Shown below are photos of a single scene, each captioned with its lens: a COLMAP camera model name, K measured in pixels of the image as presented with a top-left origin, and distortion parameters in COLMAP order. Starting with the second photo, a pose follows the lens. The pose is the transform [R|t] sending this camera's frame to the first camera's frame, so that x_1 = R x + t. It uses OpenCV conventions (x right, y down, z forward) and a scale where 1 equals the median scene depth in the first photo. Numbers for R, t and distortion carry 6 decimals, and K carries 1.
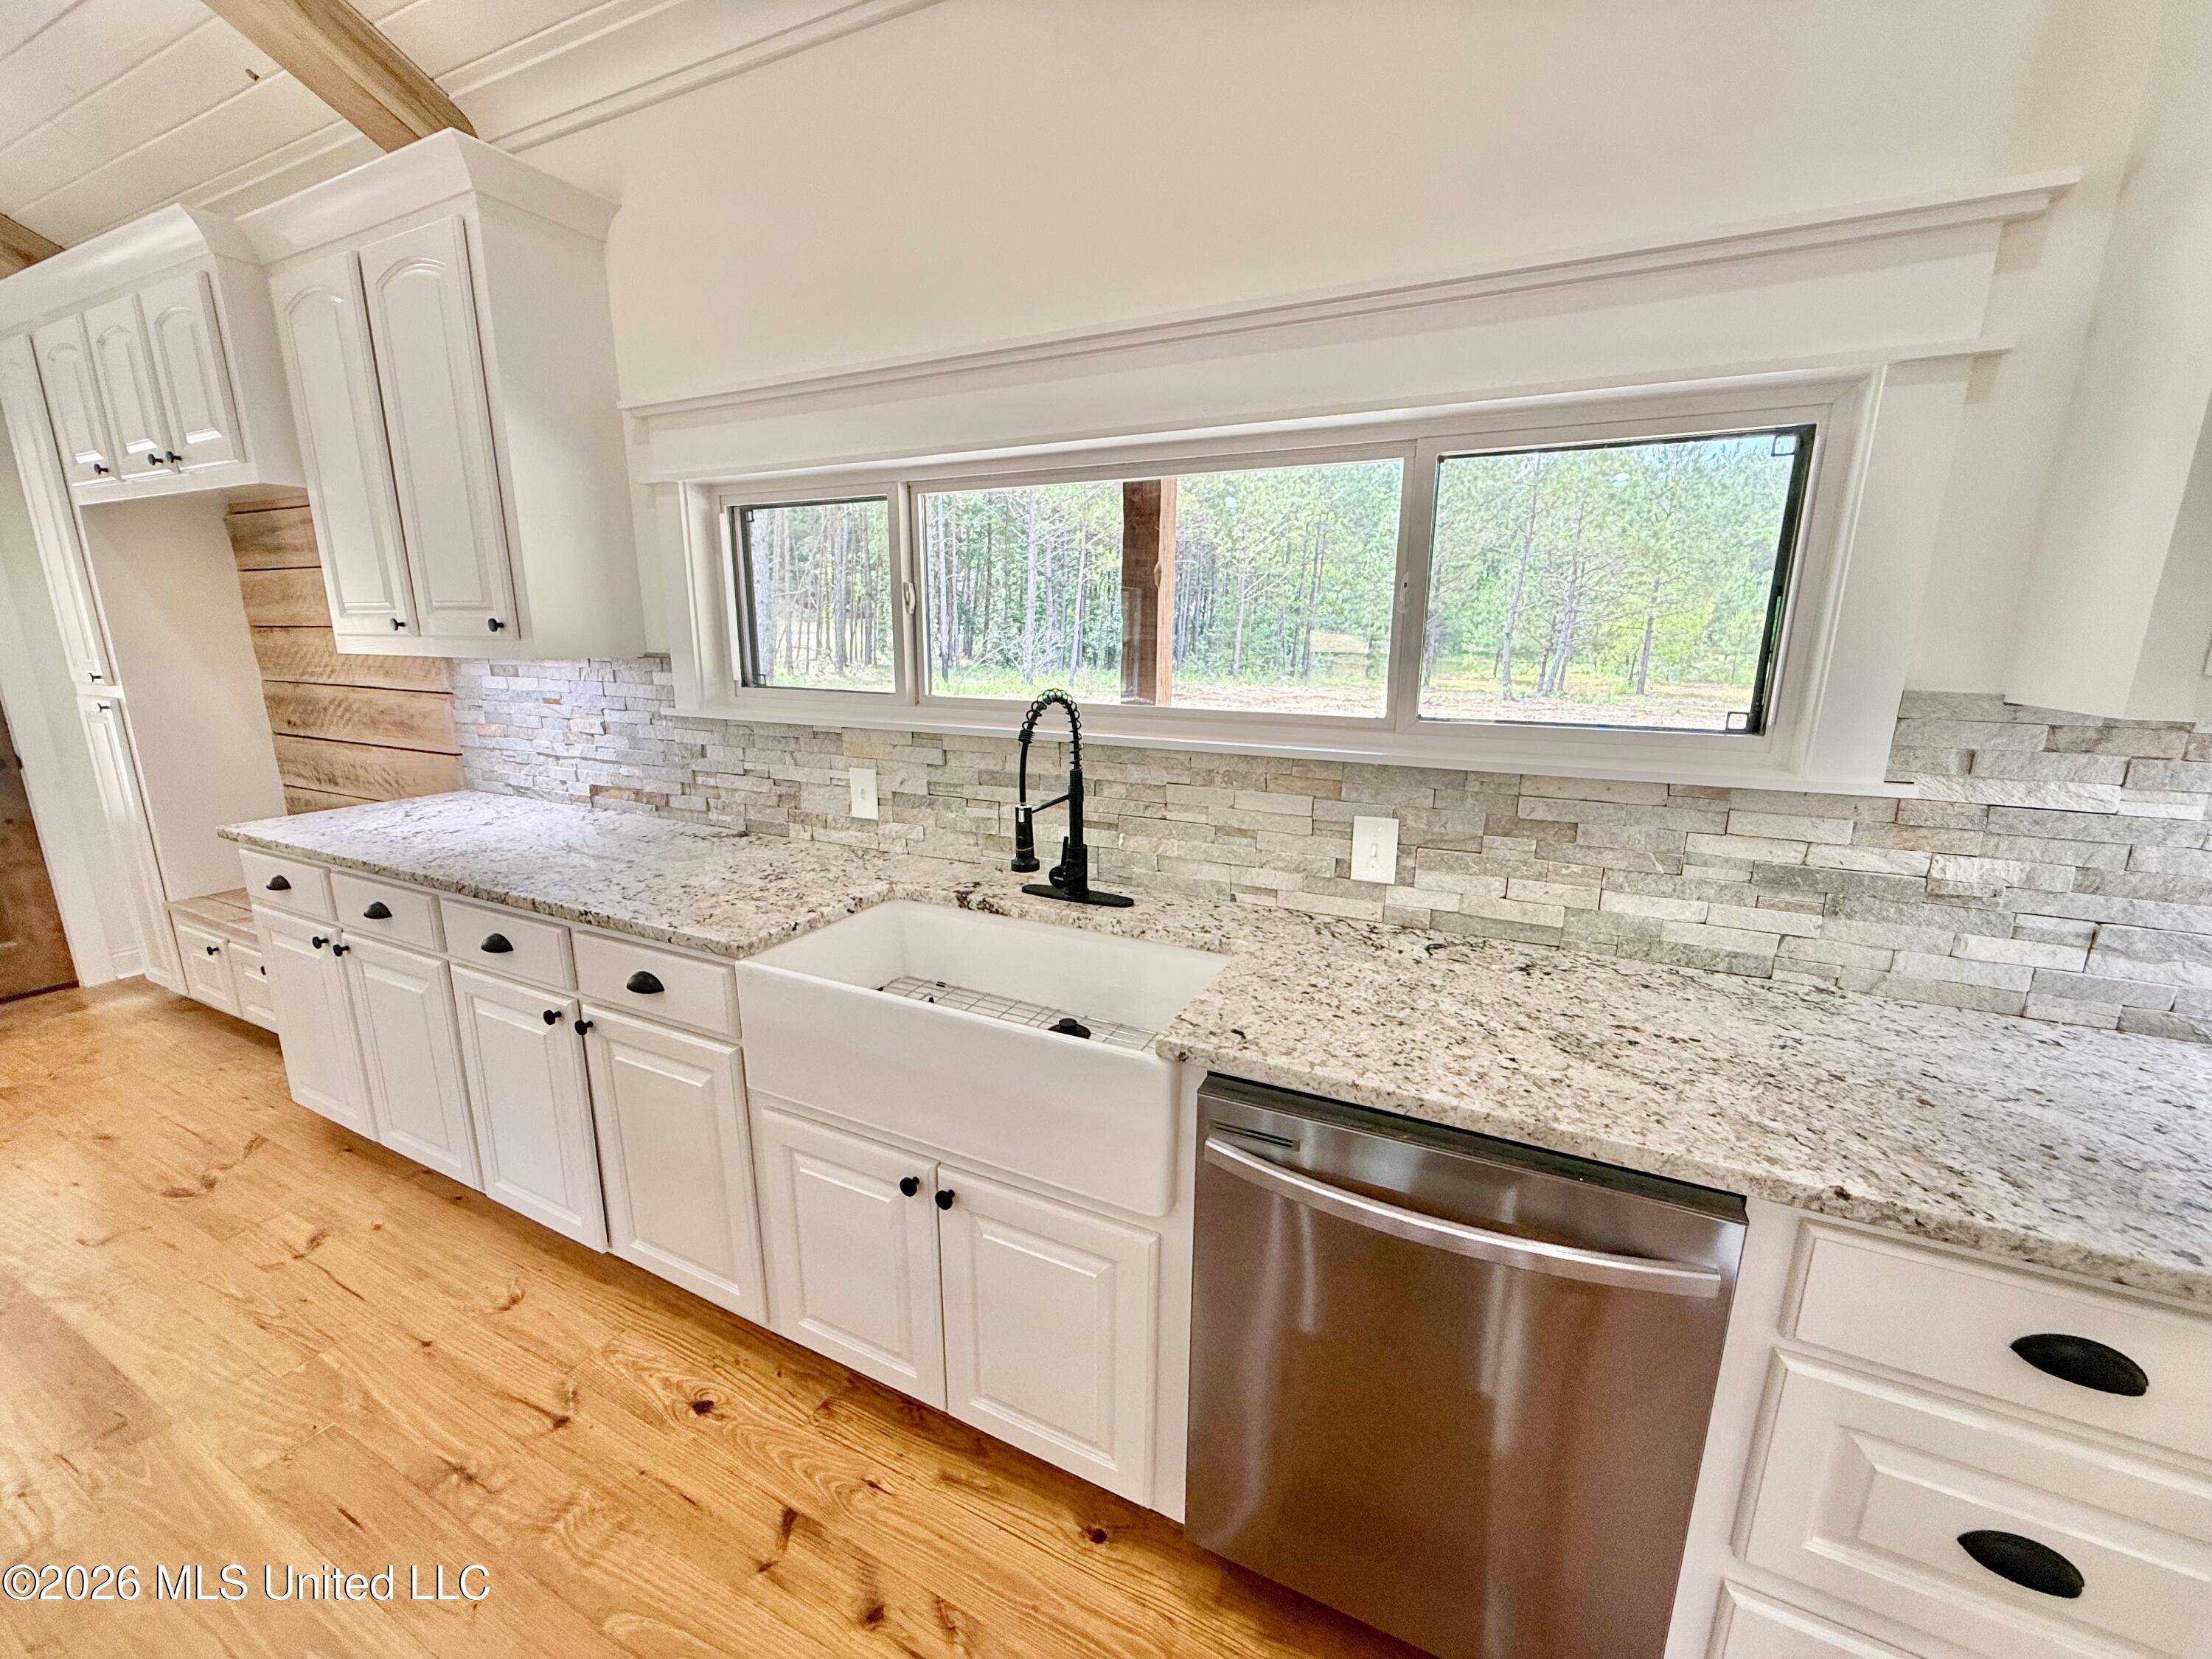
lens RADIAL K [[883.0, 0, 1099.8], [0, 883.0, 831.6], [0, 0, 1]] dist [-0.000477, 0.000542]
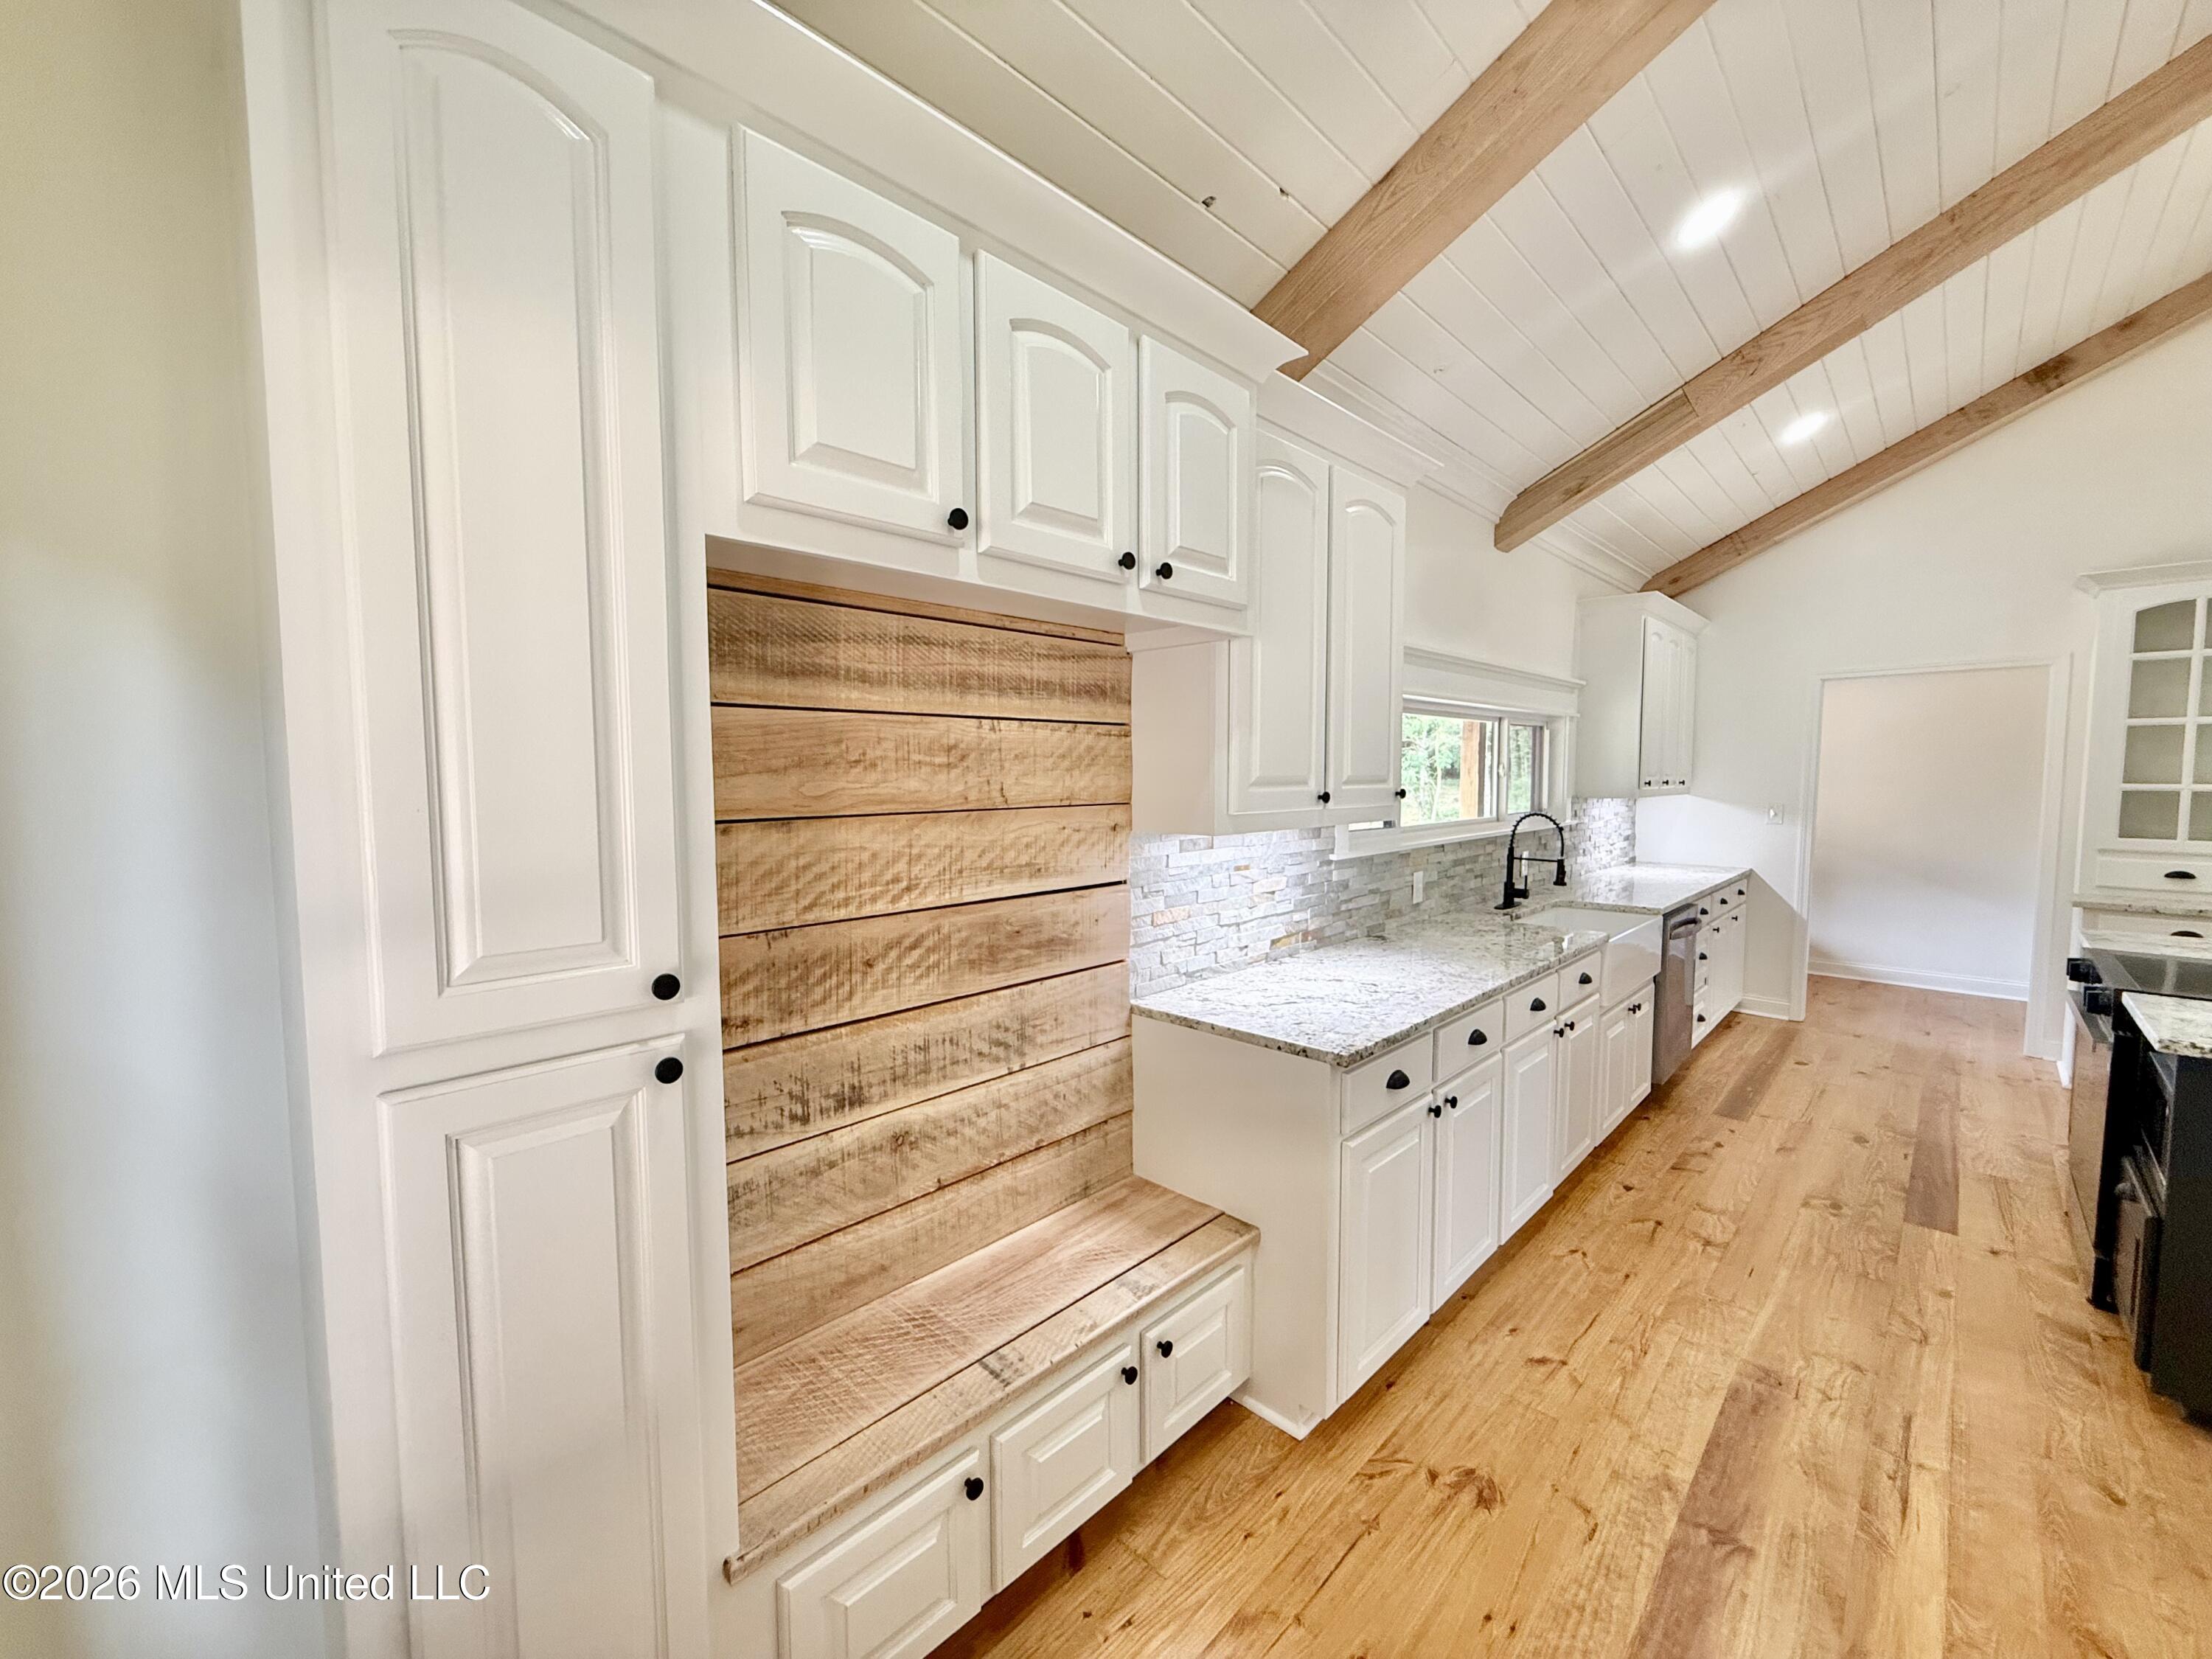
lens RADIAL K [[883.0, 0, 1099.8], [0, 883.0, 831.6], [0, 0, 1]] dist [-0.000477, 0.000542]
pose [[0.308915, -0.071022, 0.948434, -2.902786], [0.221076, 0.975256, 0.001024, -0.402449], [-0.925039, 0.209360, 0.316972, 1.464773]]
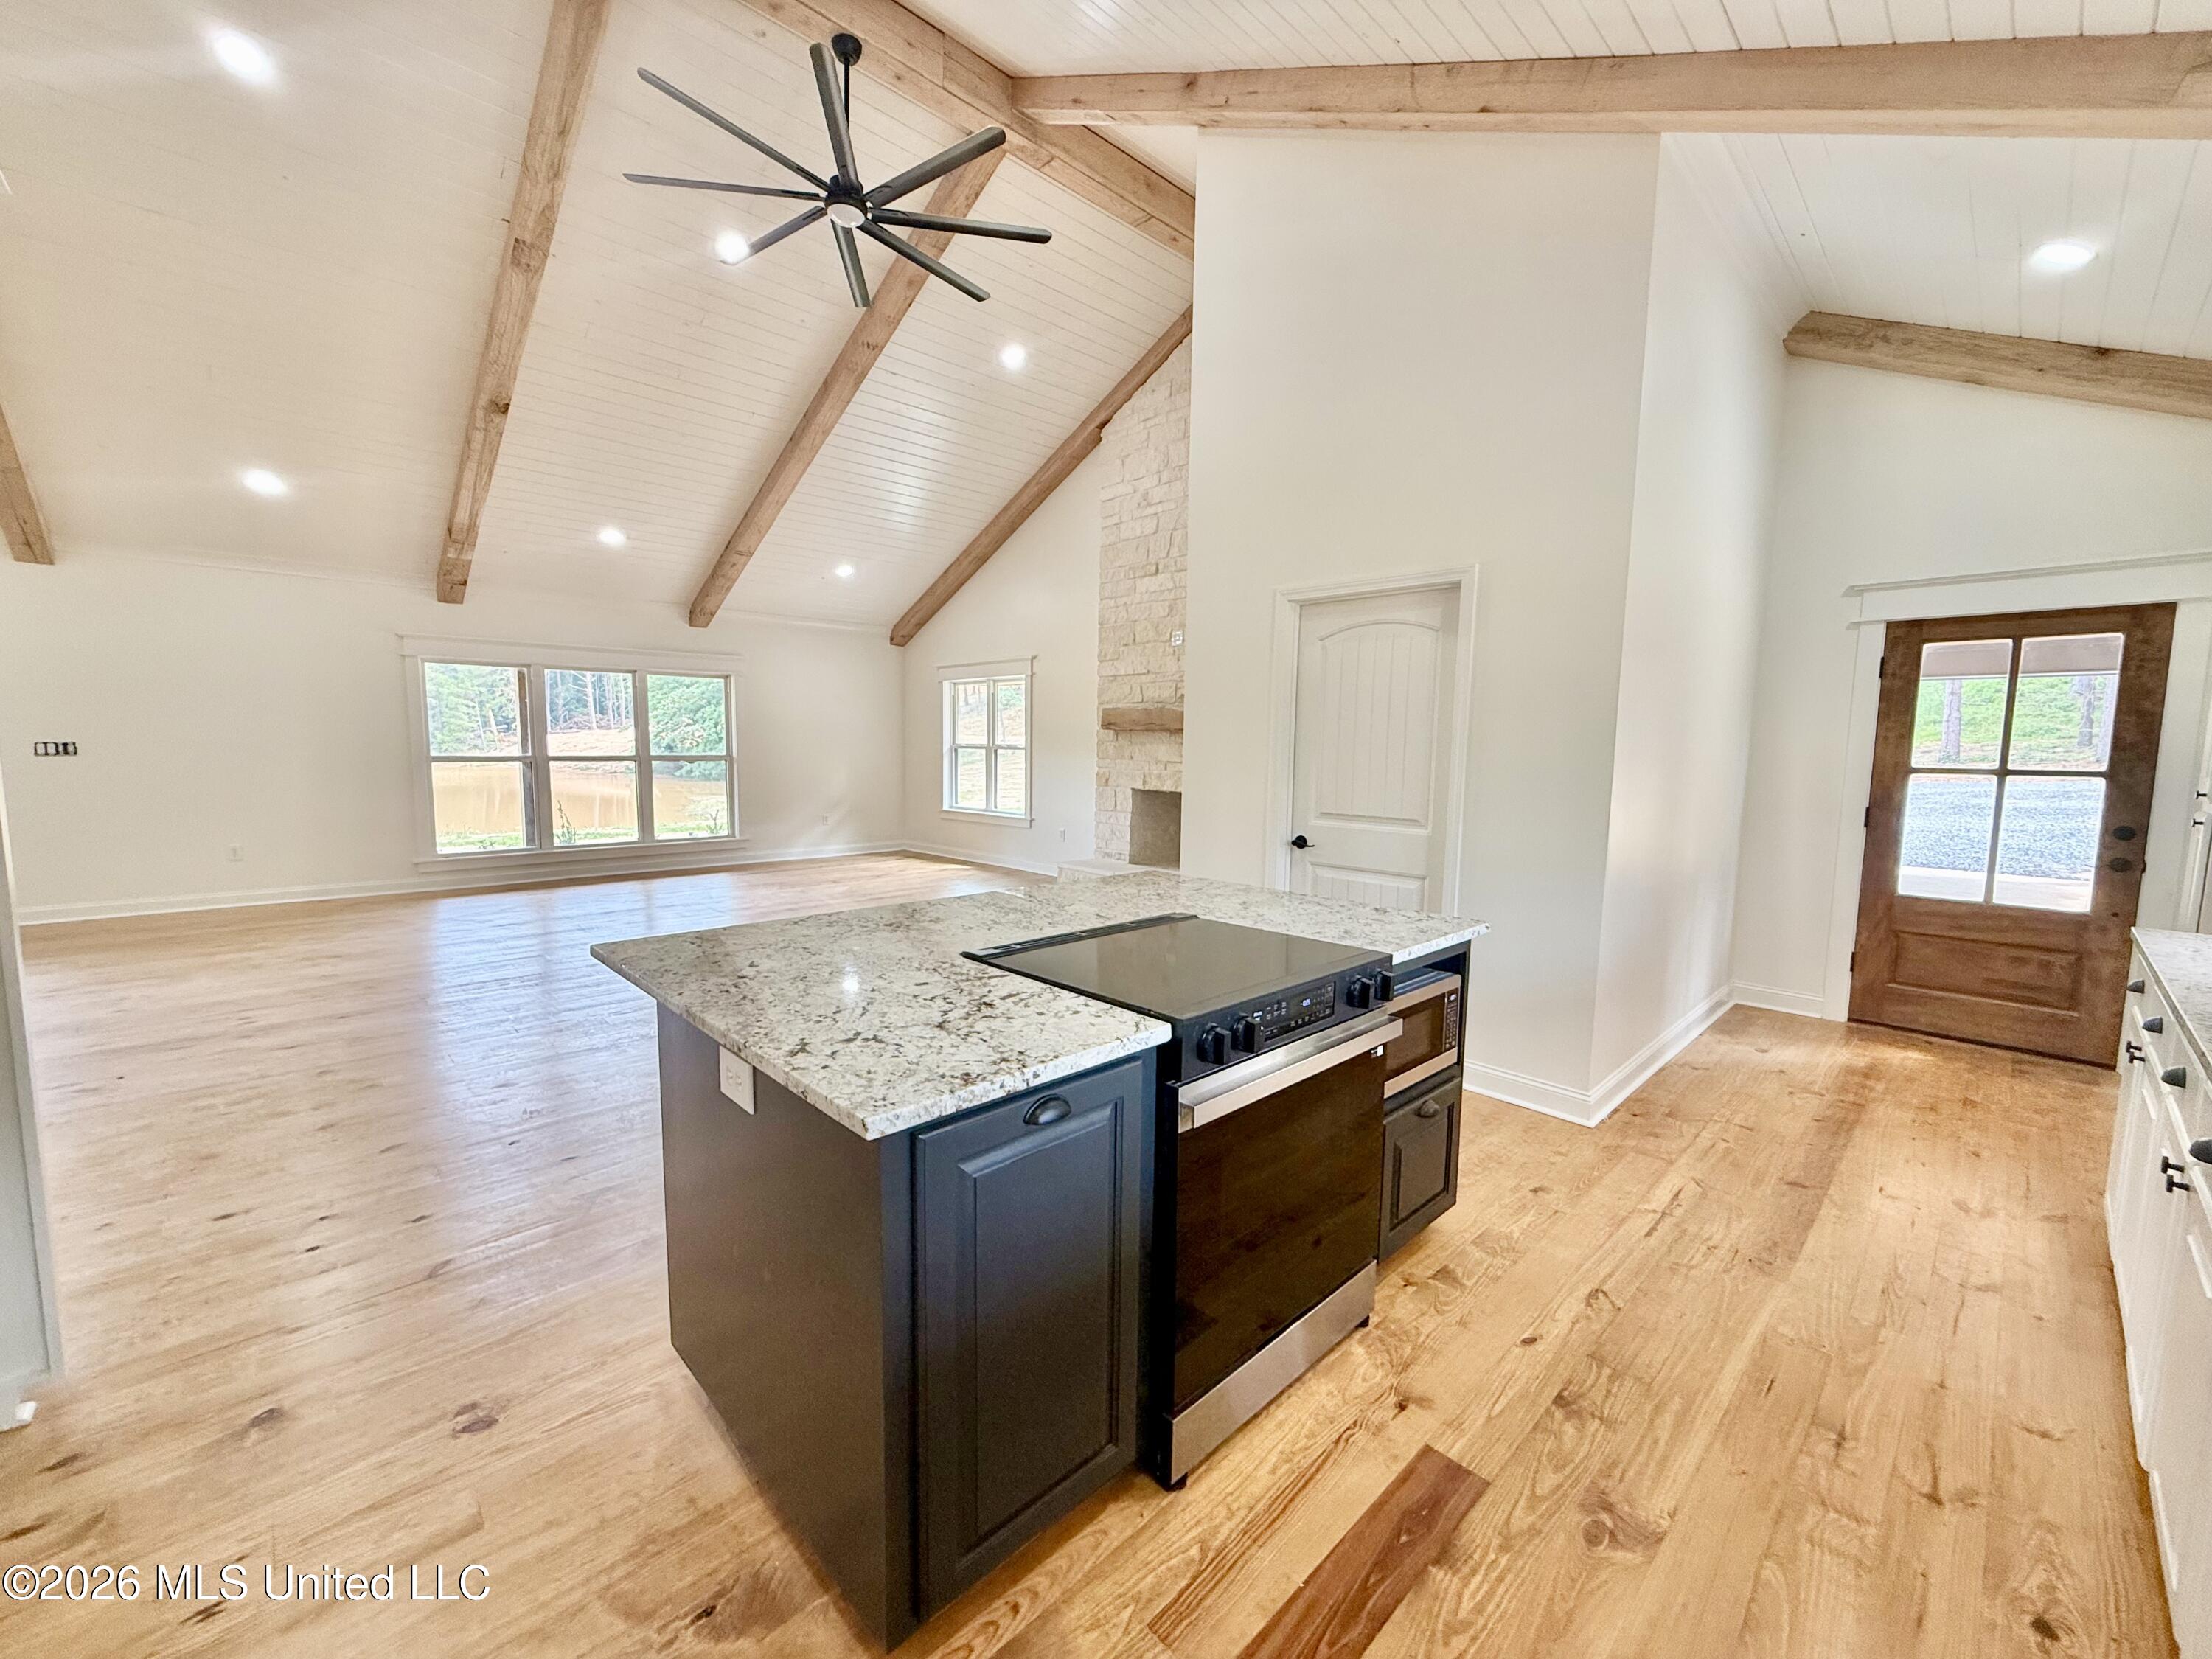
lens RADIAL K [[883.0, 0, 1099.8], [0, 883.0, 831.6], [0, 0, 1]] dist [-0.000477, 0.000542]
pose [[-0.342364, 0.085162, -0.935700, 0.664734], [-0.228945, 0.958304, 0.170988, -0.020482], [0.911247, 0.272764, -0.308592, 0.259241]]
